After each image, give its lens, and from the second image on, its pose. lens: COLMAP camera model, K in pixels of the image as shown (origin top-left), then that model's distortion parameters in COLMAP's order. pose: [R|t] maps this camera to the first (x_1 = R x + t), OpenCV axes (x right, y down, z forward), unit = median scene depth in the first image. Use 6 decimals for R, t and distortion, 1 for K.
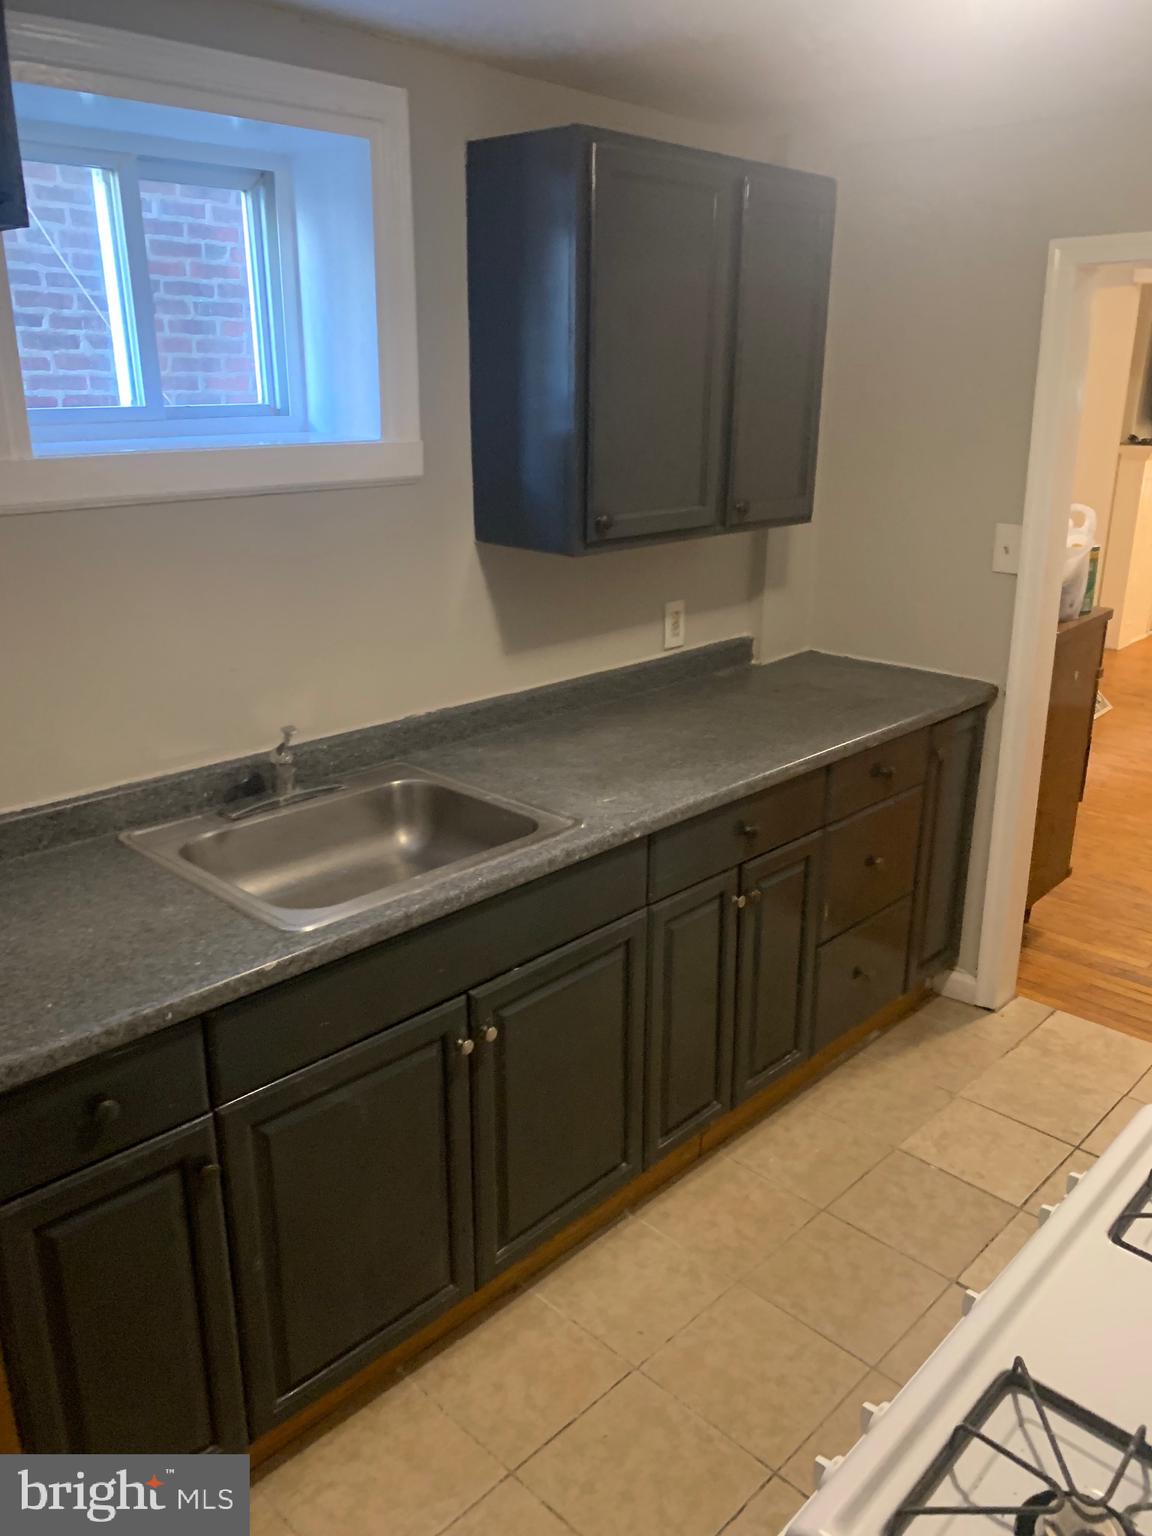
lens RADIAL K [[1170.5, 0, 576.0], [0, 1170.5, 768.0], [0, 0, 1]] dist [0.061435, -0.058341]
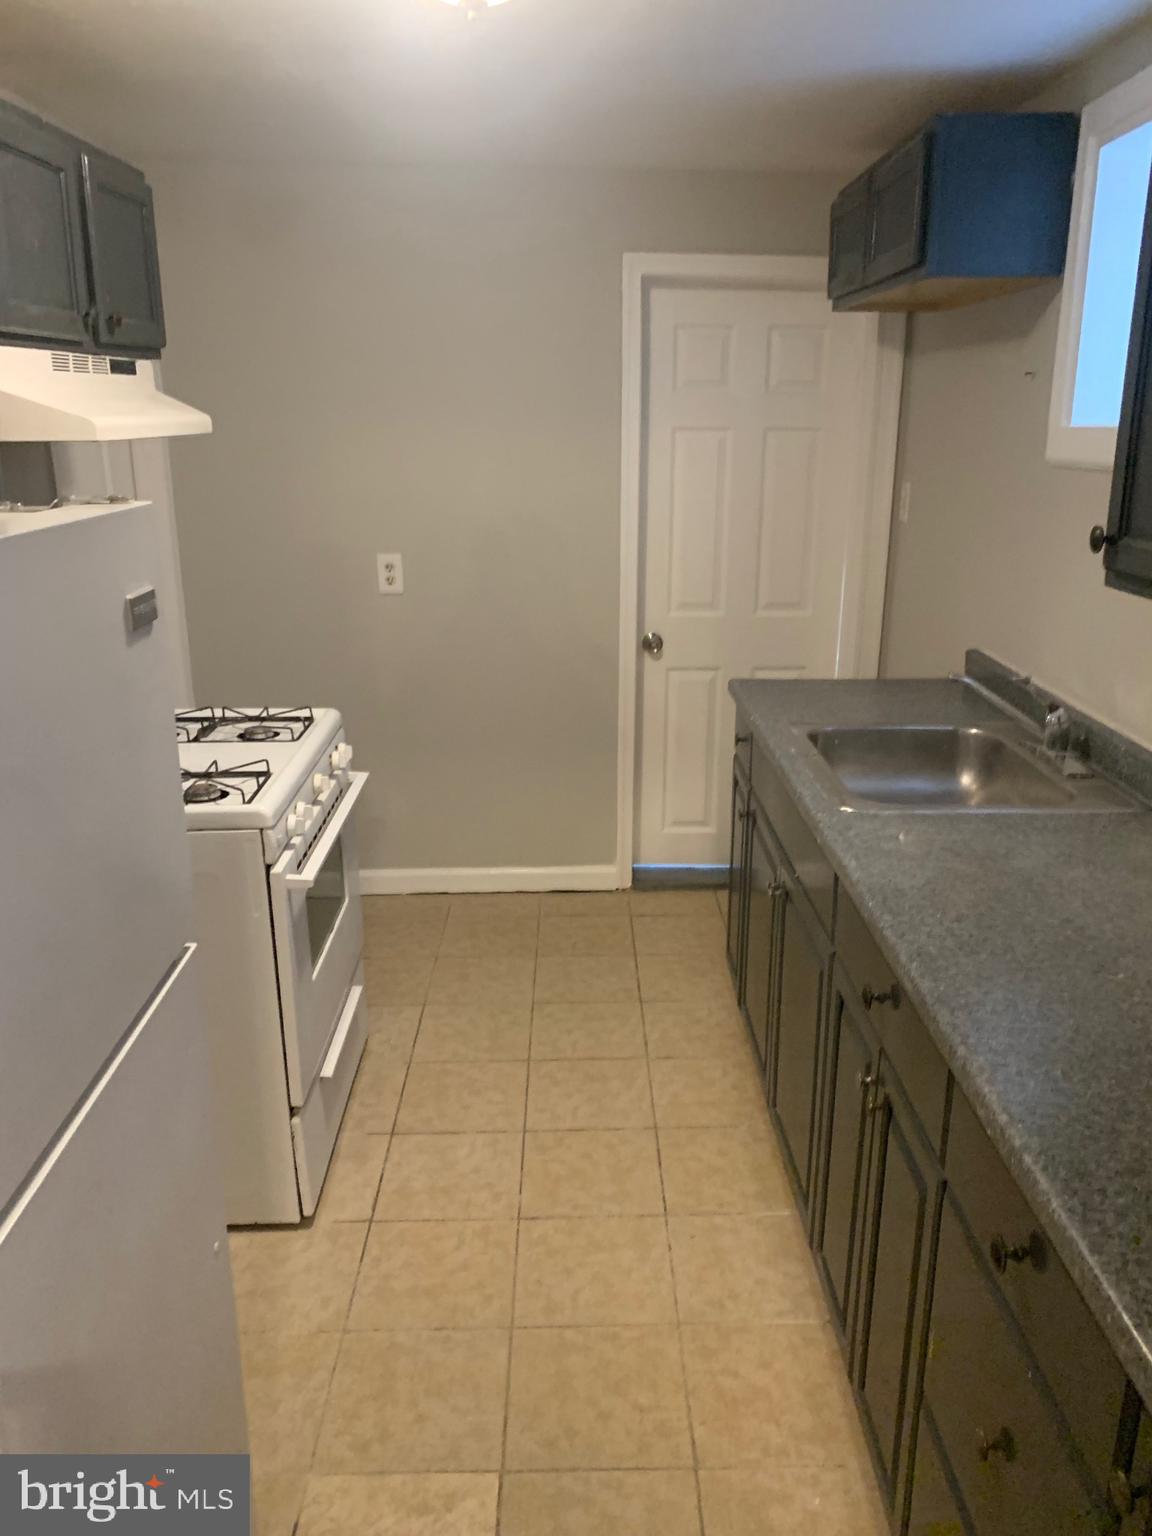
lens RADIAL K [[1170.5, 0, 576.0], [0, 1170.5, 768.0], [0, 0, 1]] dist [0.061435, -0.058341]
pose [[-0.703735, 0.200259, -0.681655, 0.743835], [-0.233598, 0.840886, 0.488203, -0.365534], [0.670961, 0.502799, -0.544981, 1.249230]]
